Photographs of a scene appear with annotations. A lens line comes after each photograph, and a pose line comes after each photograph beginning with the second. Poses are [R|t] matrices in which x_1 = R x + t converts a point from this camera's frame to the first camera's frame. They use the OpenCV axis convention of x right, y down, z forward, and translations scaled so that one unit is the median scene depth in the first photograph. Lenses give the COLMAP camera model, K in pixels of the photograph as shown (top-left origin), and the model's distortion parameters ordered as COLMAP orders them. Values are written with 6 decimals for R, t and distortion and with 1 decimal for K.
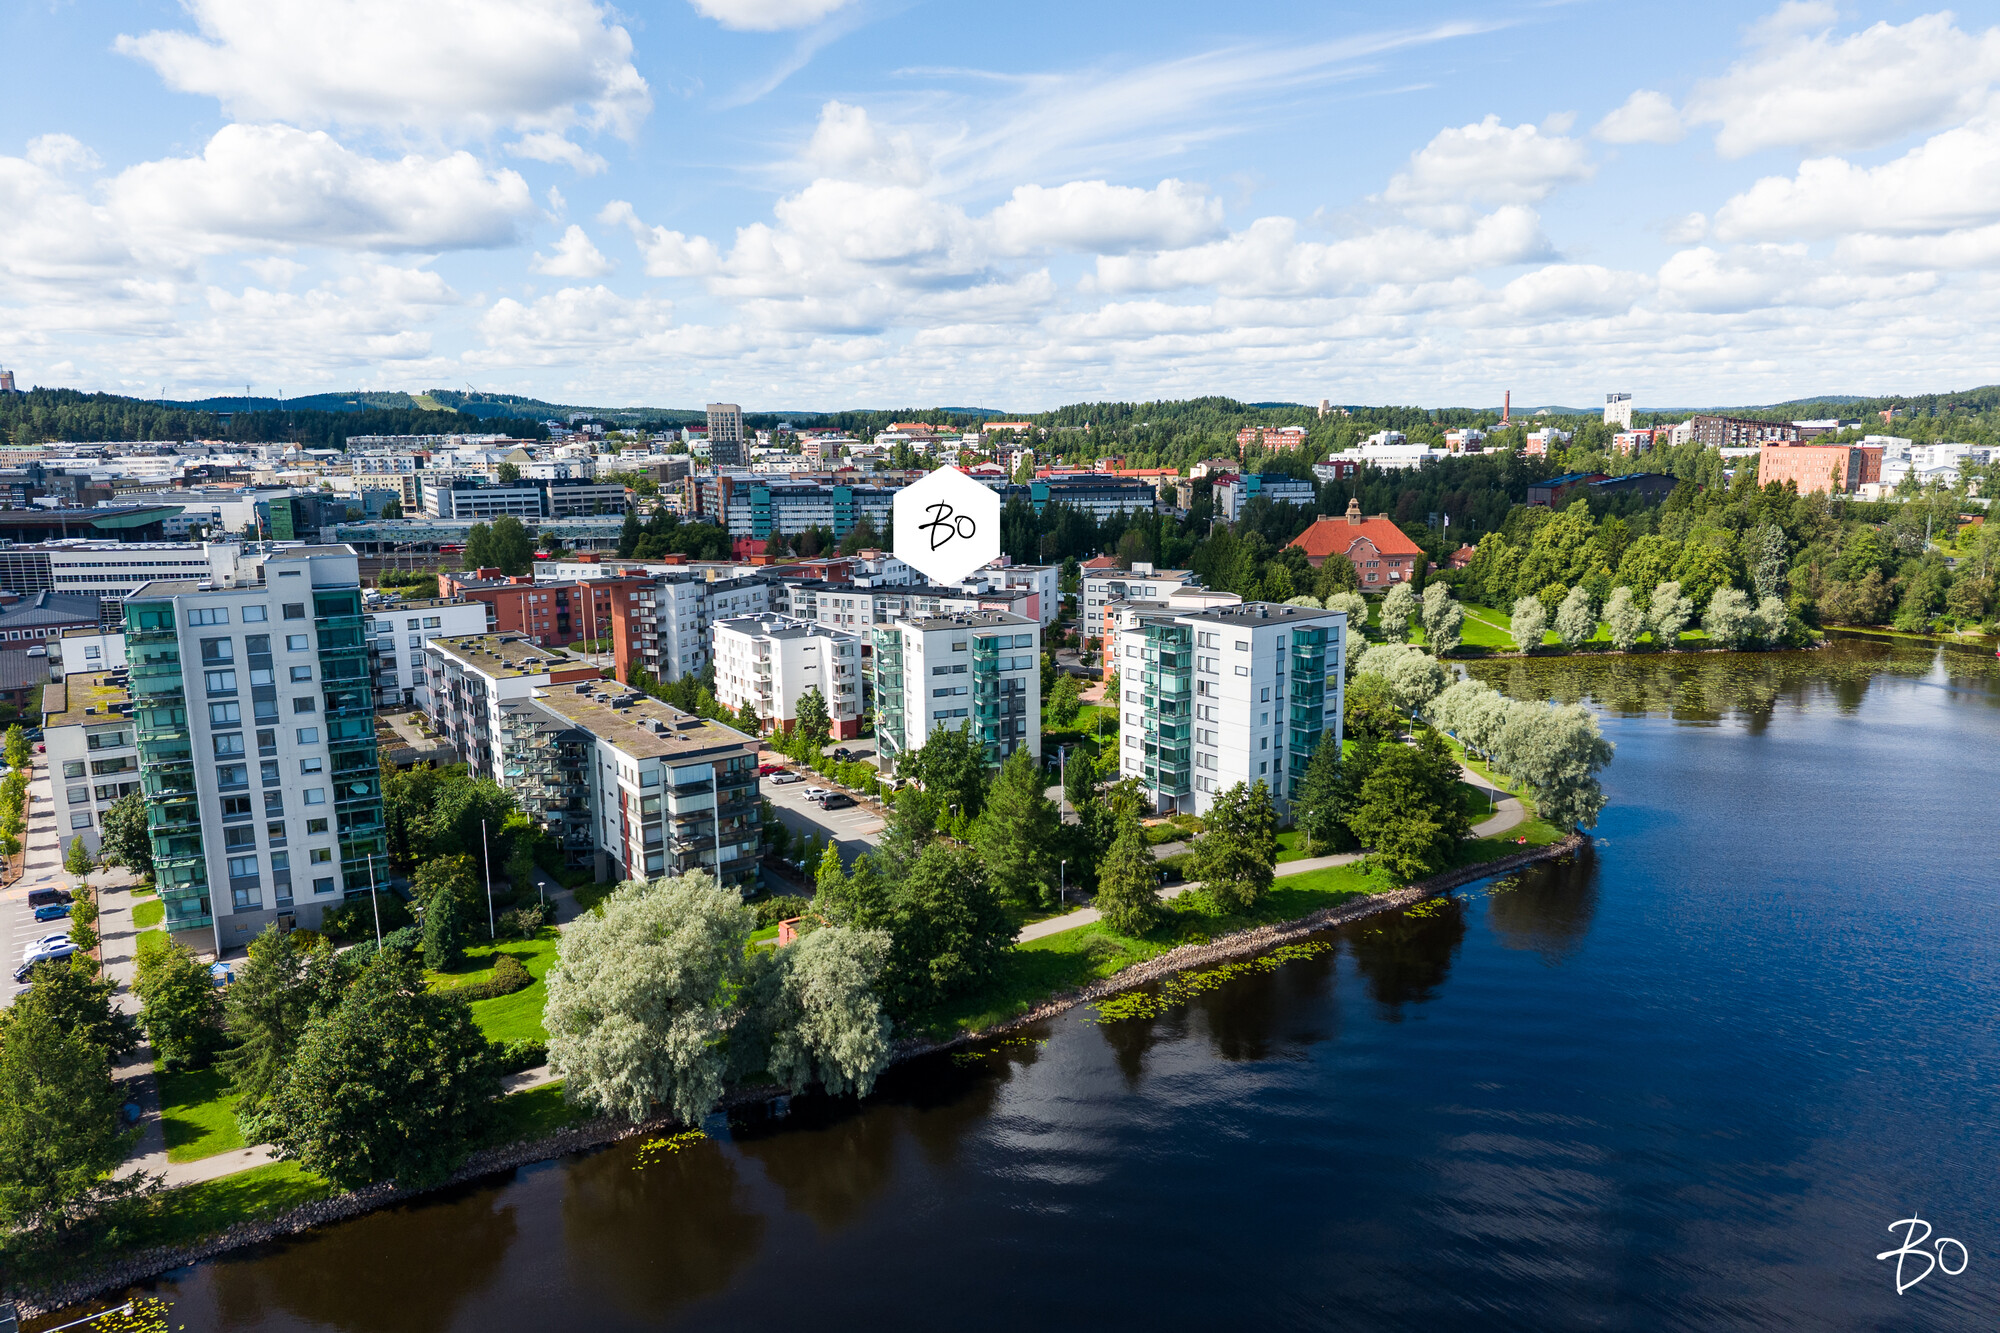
lens RADIAL K [[1387.9, 0, 1000.0], [0, 1387.9, 666.5], [0, 0, 1]] dist [0.003414, 0.001888]
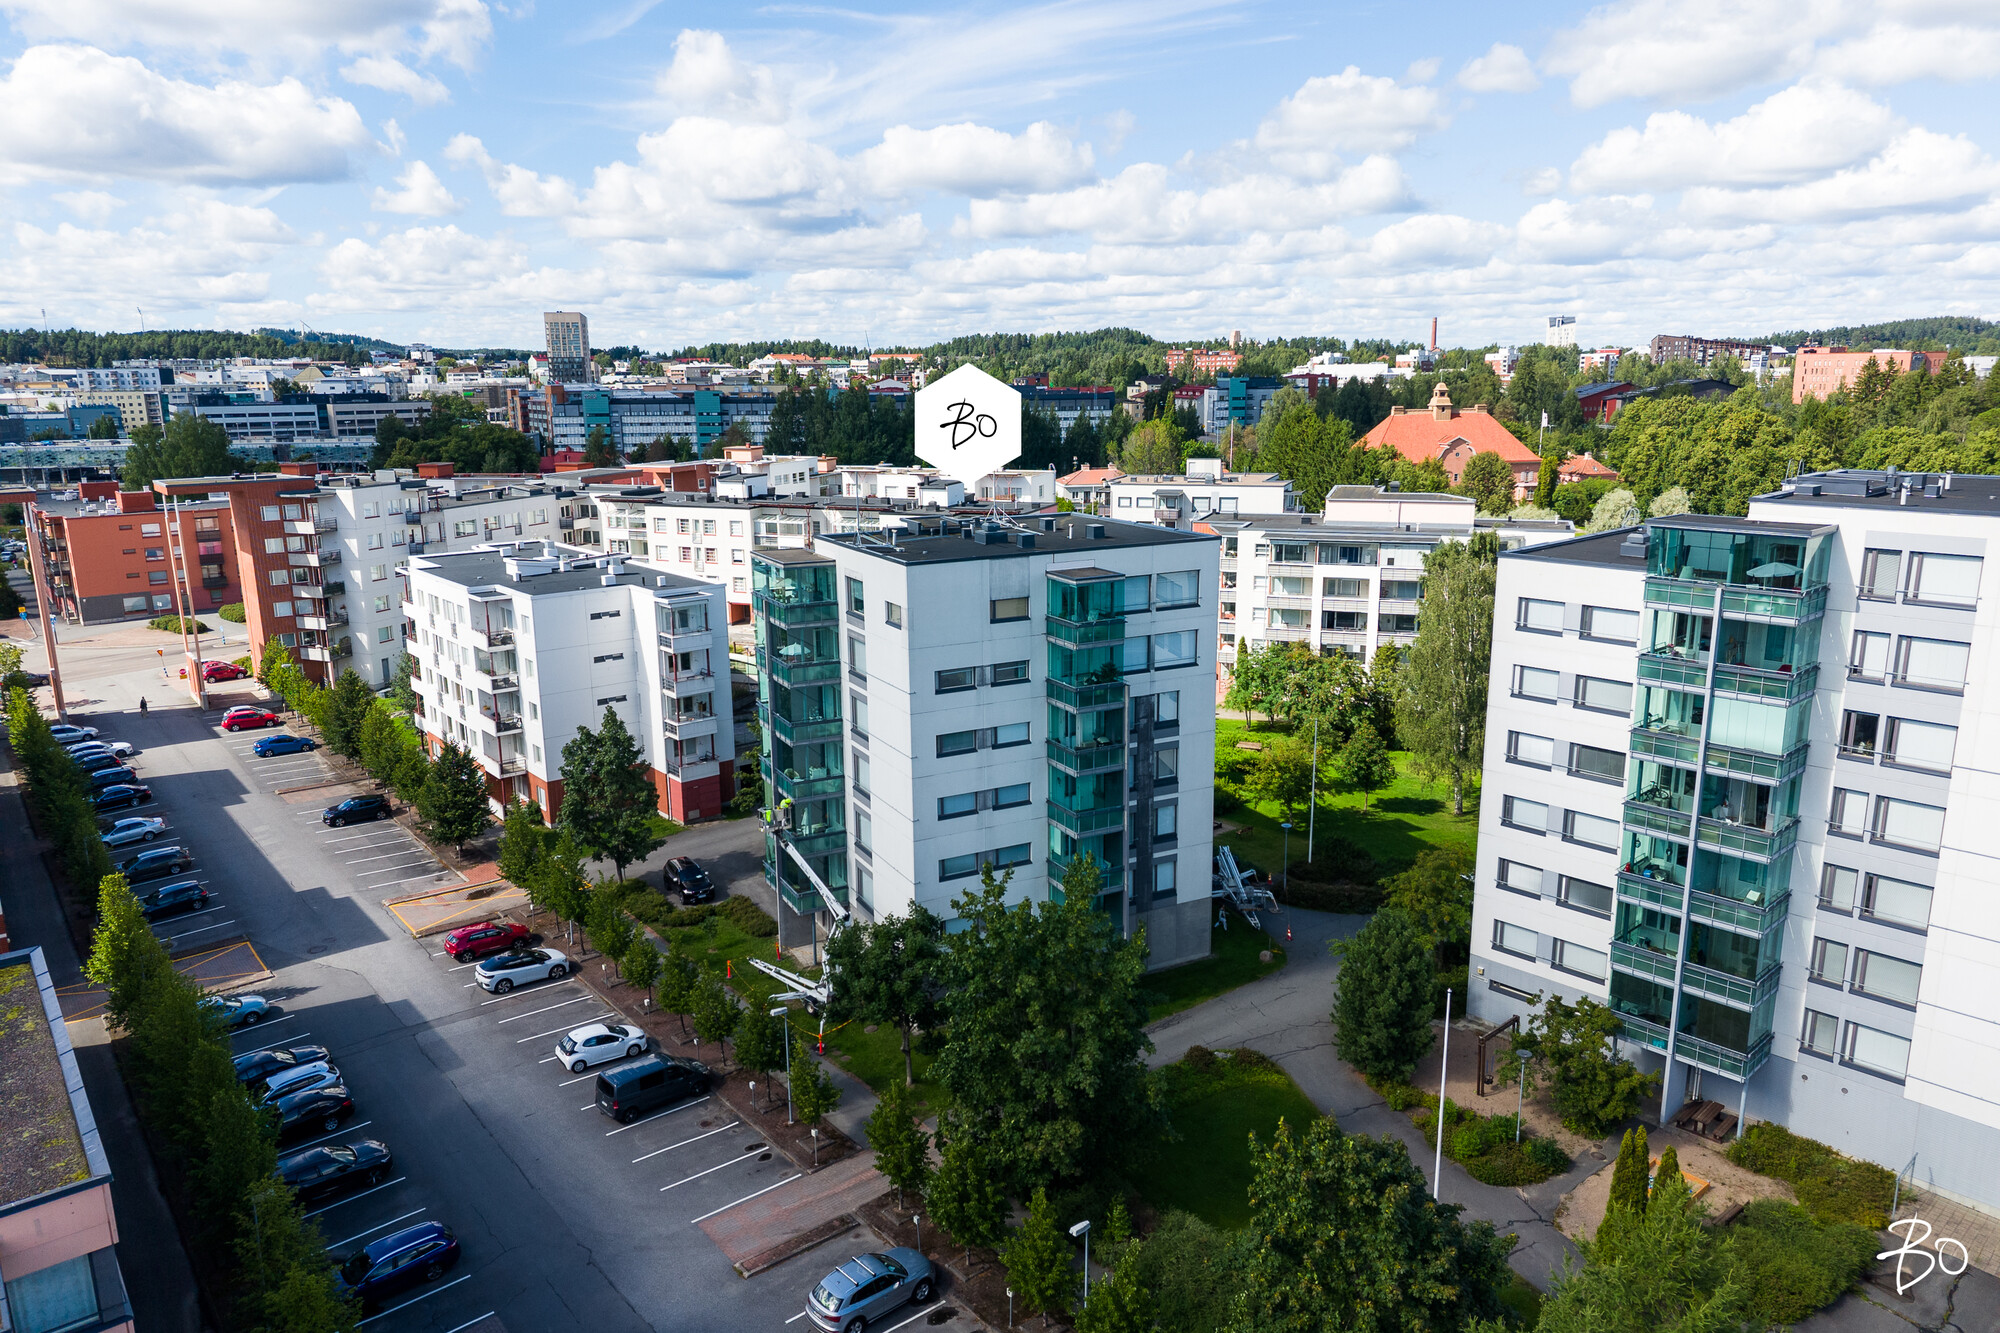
lens RADIAL K [[1387.9, 0, 1000.0], [0, 1387.9, 666.5], [0, 0, 1]] dist [0.003414, 0.001888]
pose [[0.996102, -0.017627, 0.086431, -0.044363], [0.014556, 0.999245, 0.036031, -0.008943], [-0.087001, -0.034632, 0.995606, 0.470737]]
